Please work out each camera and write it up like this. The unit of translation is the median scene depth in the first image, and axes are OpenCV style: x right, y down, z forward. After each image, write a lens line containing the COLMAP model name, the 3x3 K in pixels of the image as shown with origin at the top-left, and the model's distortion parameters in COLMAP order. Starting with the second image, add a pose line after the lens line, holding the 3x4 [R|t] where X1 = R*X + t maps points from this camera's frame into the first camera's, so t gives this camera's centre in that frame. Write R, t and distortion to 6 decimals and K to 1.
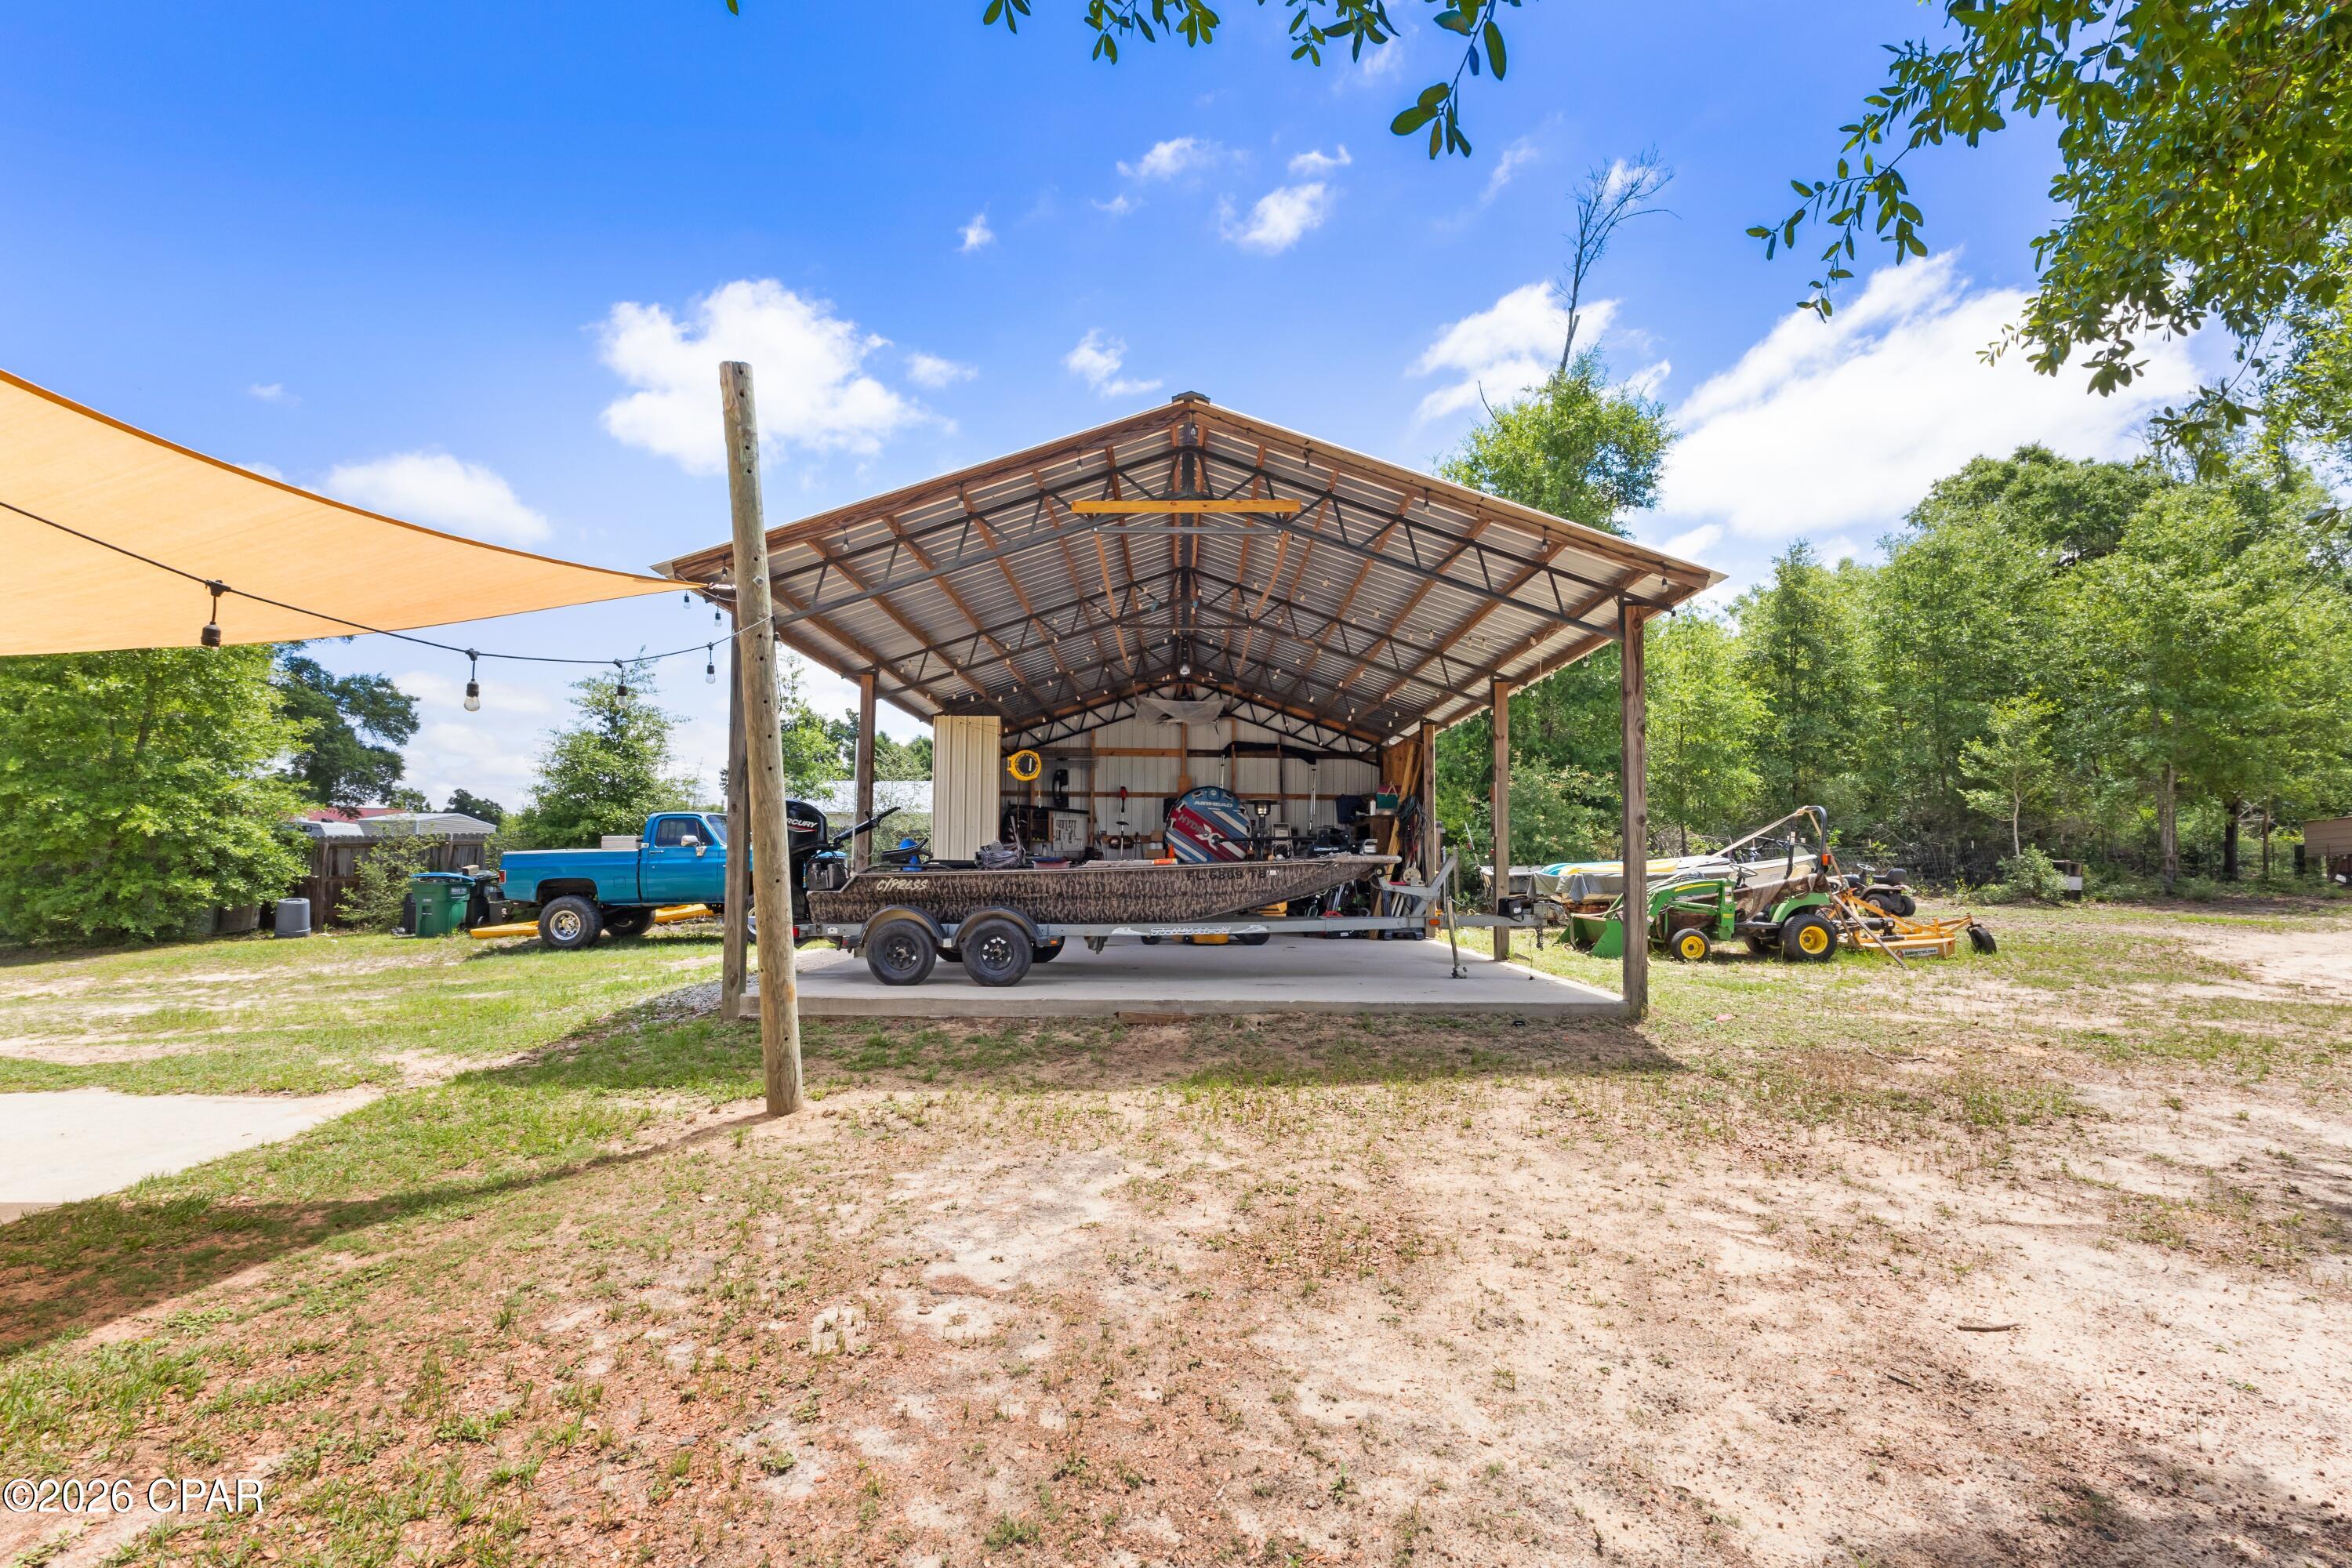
lens RADIAL K [[1115.7, 0, 1149.9], [0, 1115.7, 746.9], [0, 0, 1]] dist [-0.000772, -0.000081]
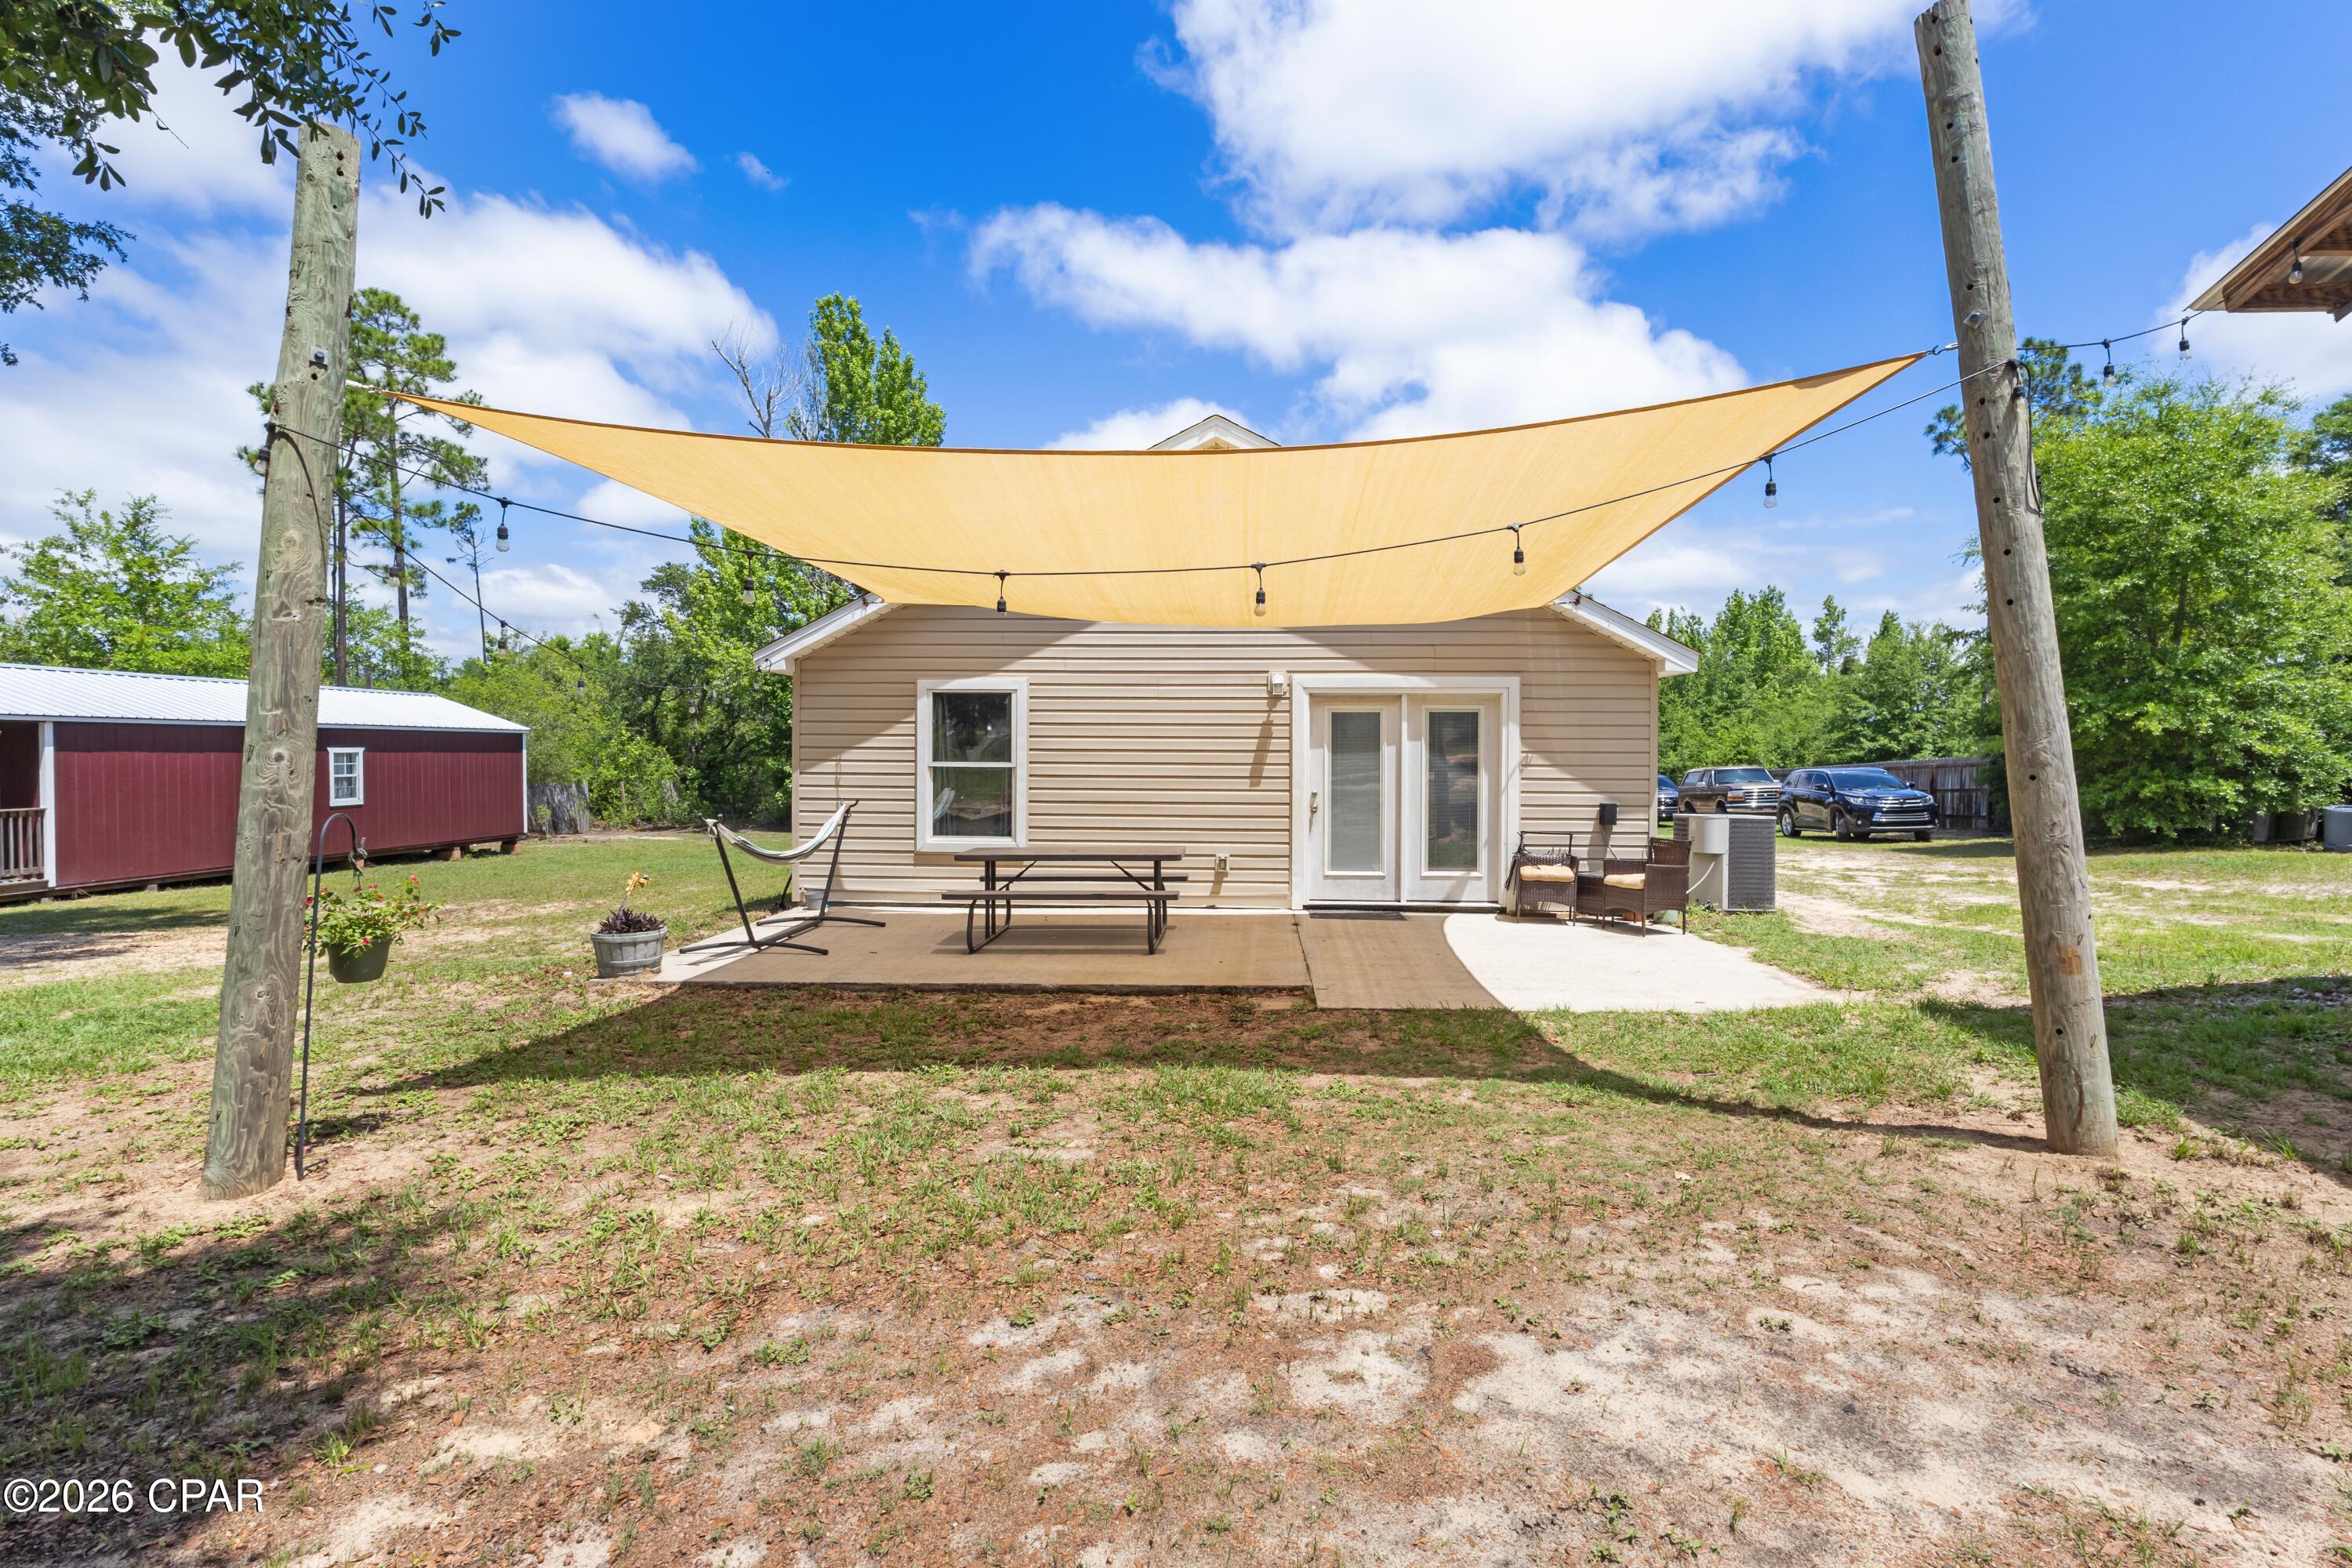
lens RADIAL K [[1115.7, 0, 1149.9], [0, 1115.7, 746.9], [0, 0, 1]] dist [-0.000772, -0.000081]
pose [[-0.031411, -0.013378, -0.999417, 0.420367], [0.100446, 0.994806, -0.016474, 0.084566], [0.994447, -0.100905, -0.029904, 0.714256]]
